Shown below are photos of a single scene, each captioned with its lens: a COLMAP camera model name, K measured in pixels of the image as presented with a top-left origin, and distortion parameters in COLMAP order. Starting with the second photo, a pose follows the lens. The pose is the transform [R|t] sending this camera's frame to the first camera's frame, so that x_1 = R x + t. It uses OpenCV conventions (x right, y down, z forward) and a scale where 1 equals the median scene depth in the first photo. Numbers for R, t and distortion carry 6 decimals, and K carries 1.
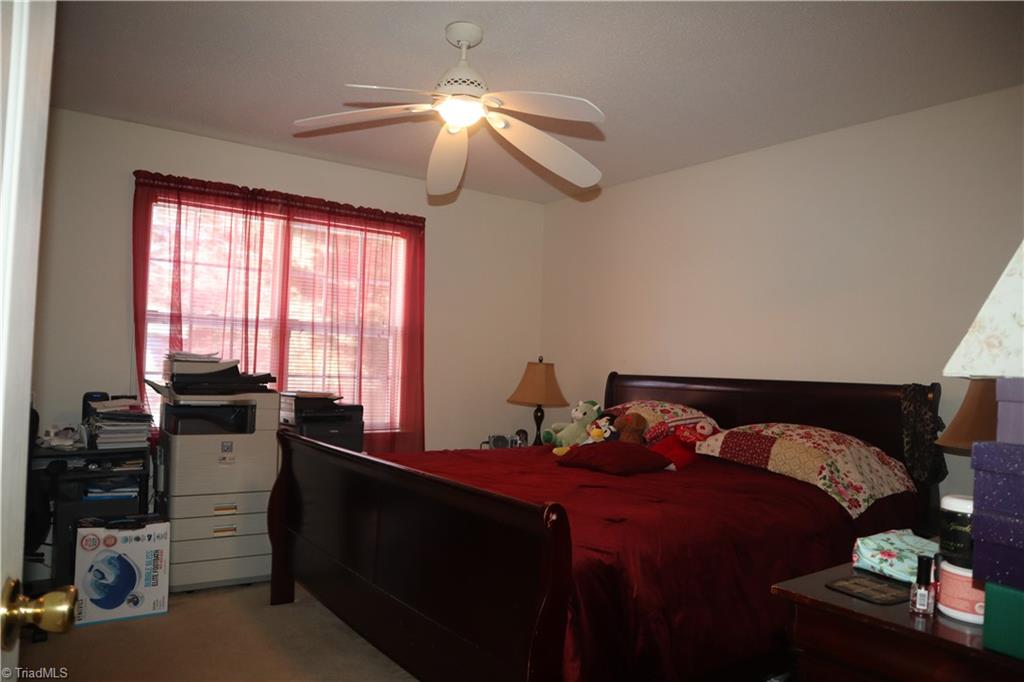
lens RADIAL K [[703.4, 0, 512.0], [0, 703.4, 341.0], [0, 0, 1]] dist [-0.125676, 0.079328]
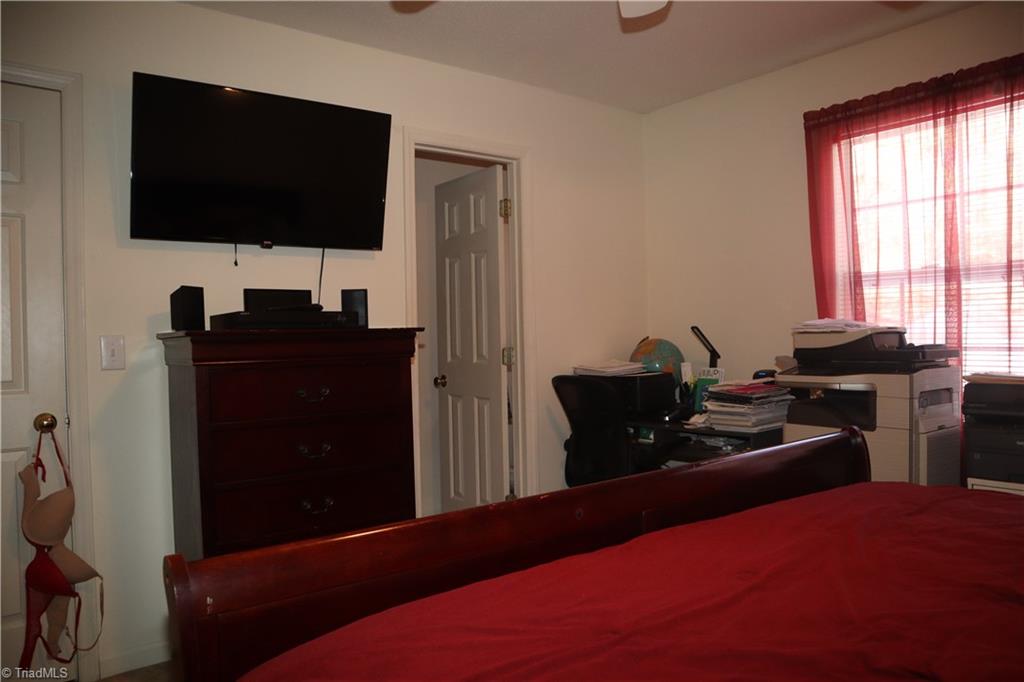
lens RADIAL K [[703.4, 0, 512.0], [0, 703.4, 341.0], [0, 0, 1]] dist [-0.125676, 0.079328]
pose [[0.023544, 0.024593, -0.999420, 0.318686], [0.105680, 0.994035, 0.026950, -0.020861], [0.994121, -0.106253, 0.020805, 0.551475]]
